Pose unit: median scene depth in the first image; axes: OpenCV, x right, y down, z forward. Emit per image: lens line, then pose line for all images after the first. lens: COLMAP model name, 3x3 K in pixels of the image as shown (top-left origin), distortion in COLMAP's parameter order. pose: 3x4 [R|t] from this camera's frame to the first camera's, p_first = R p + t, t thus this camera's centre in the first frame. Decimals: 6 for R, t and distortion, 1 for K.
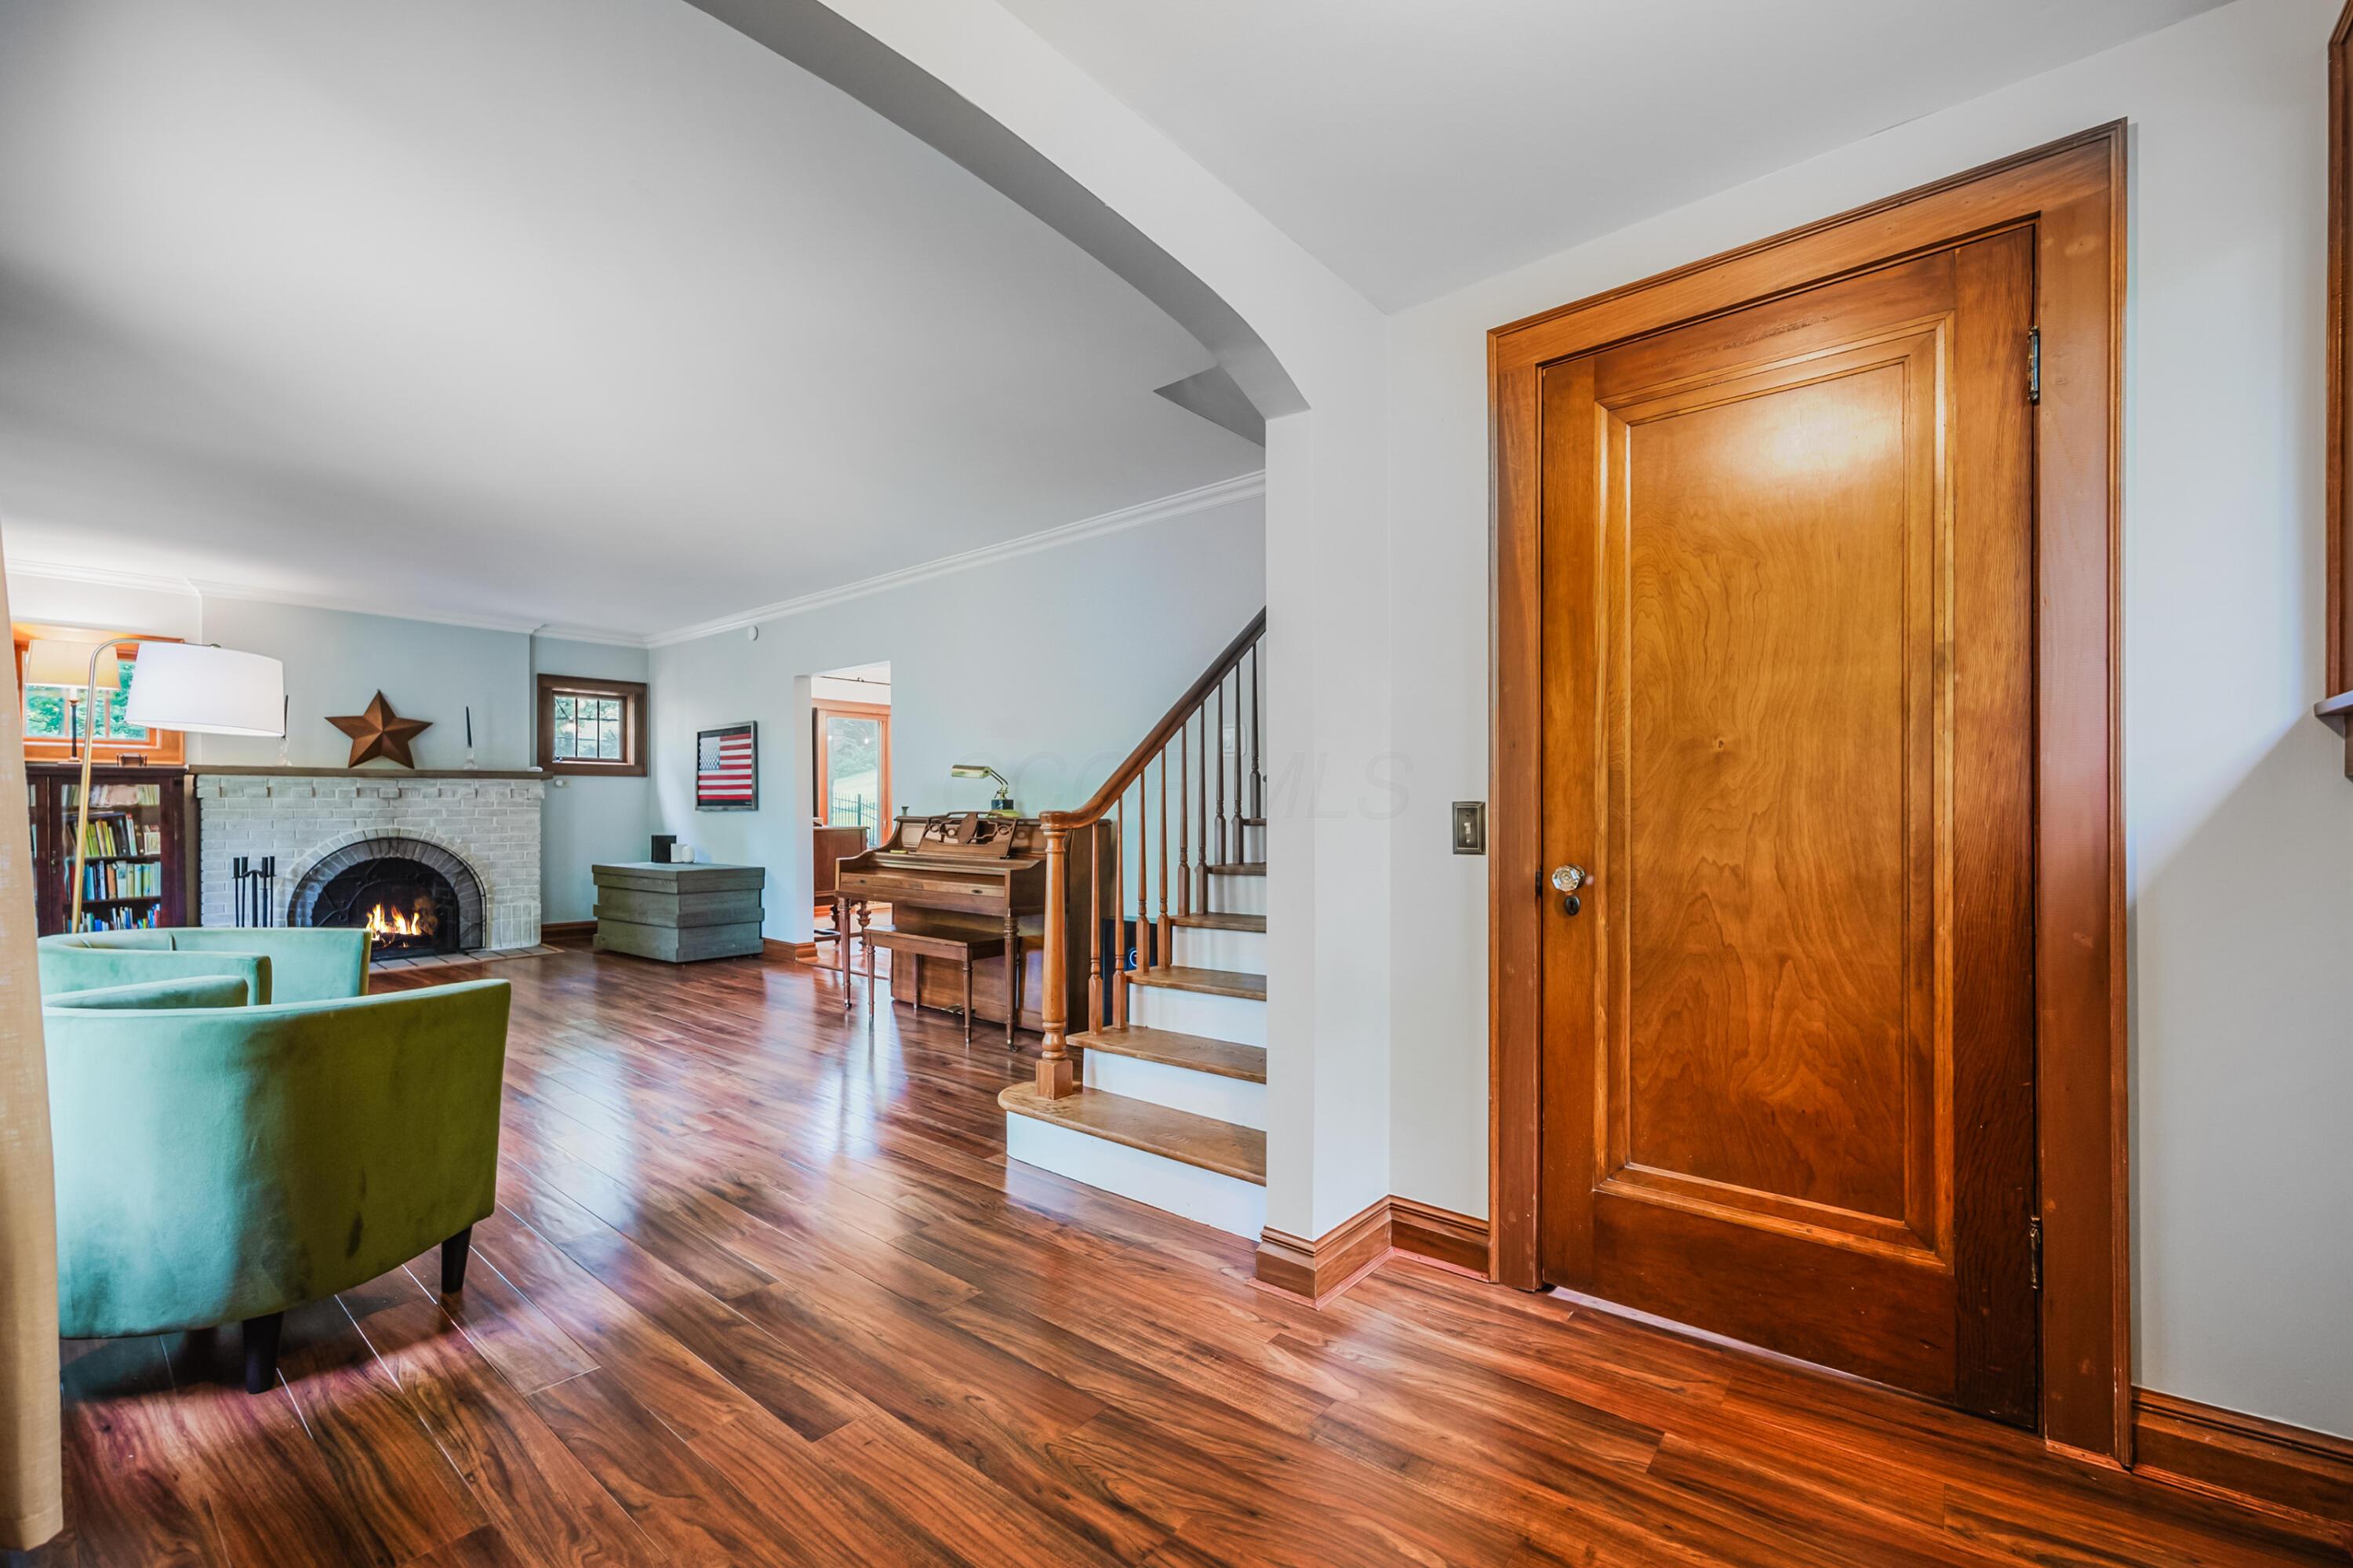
lens RADIAL K [[952.4, 0, 1171.6], [0, 952.4, 808.3], [0, 0, 1]] dist [-0.002668, 0.000205]
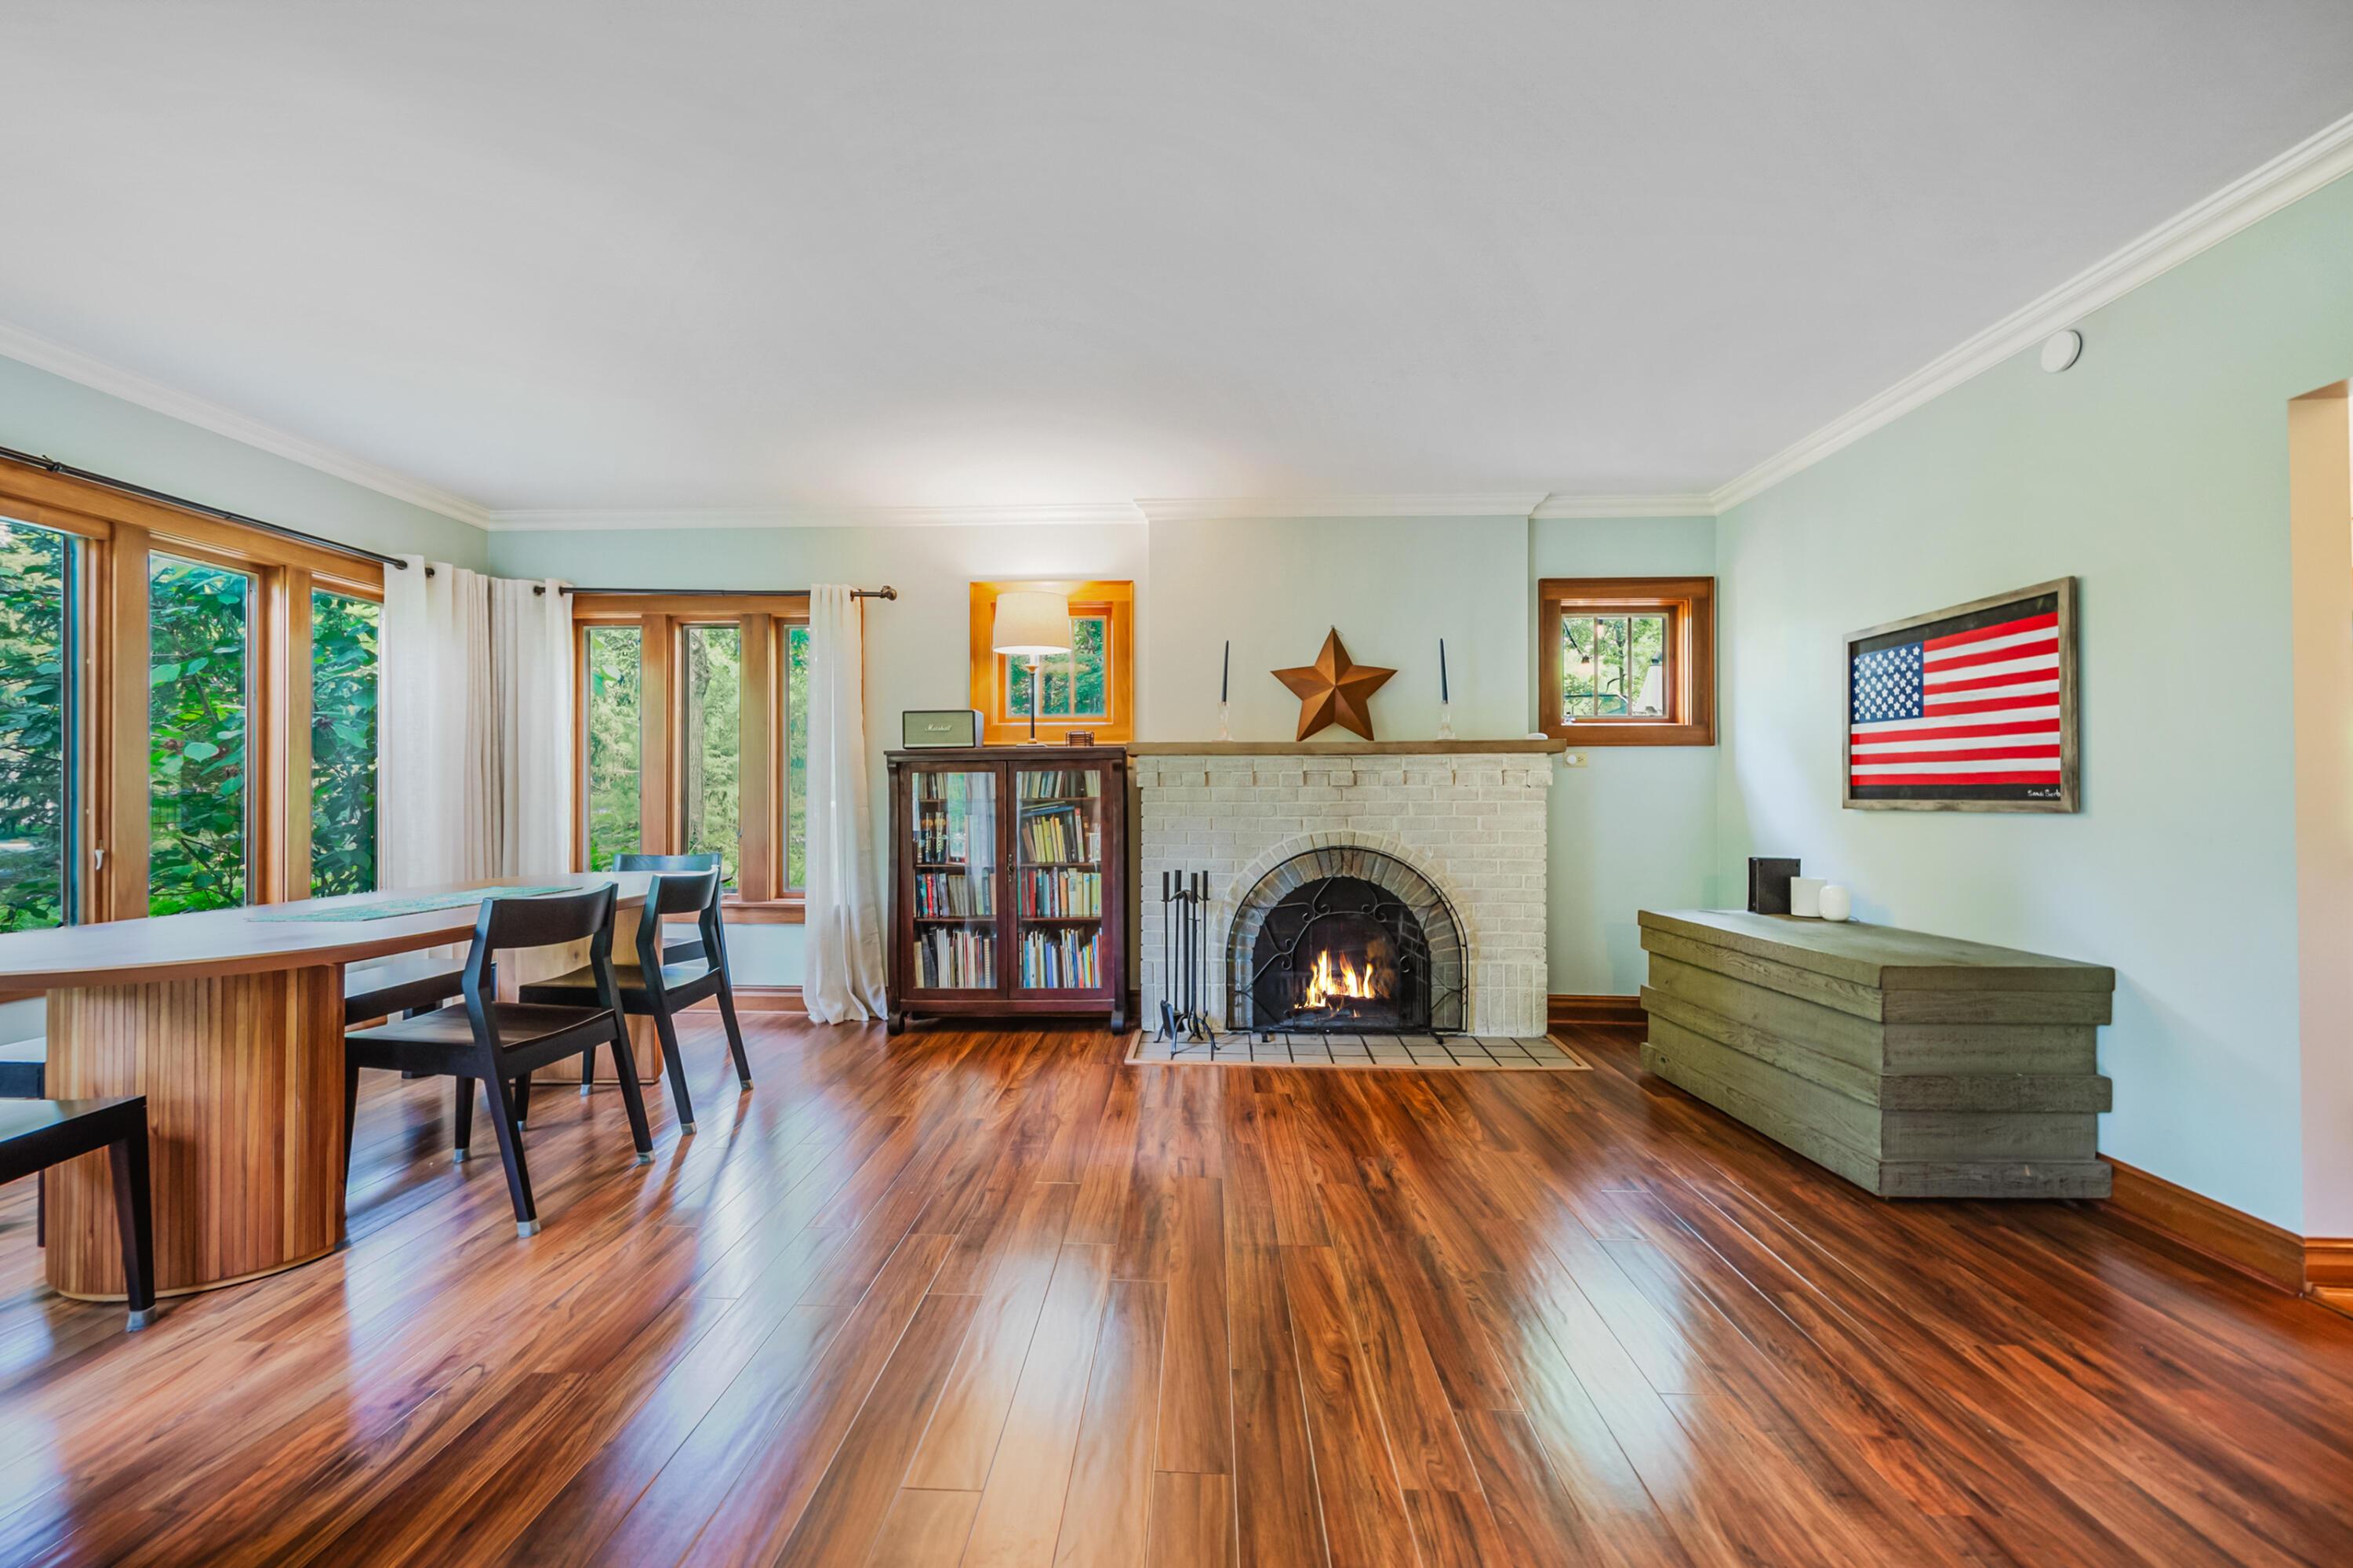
lens RADIAL K [[952.4, 0, 1167.1], [0, 952.4, 791.9], [0, 0, 1]] dist [-0.002668, 0.000205]
pose [[0.601182, -0.001430, -0.799111, -0.361733], [-0.001764, 0.999994, -0.003117, -0.004450], [0.799110, 0.003284, 0.601175, 0.496963]]
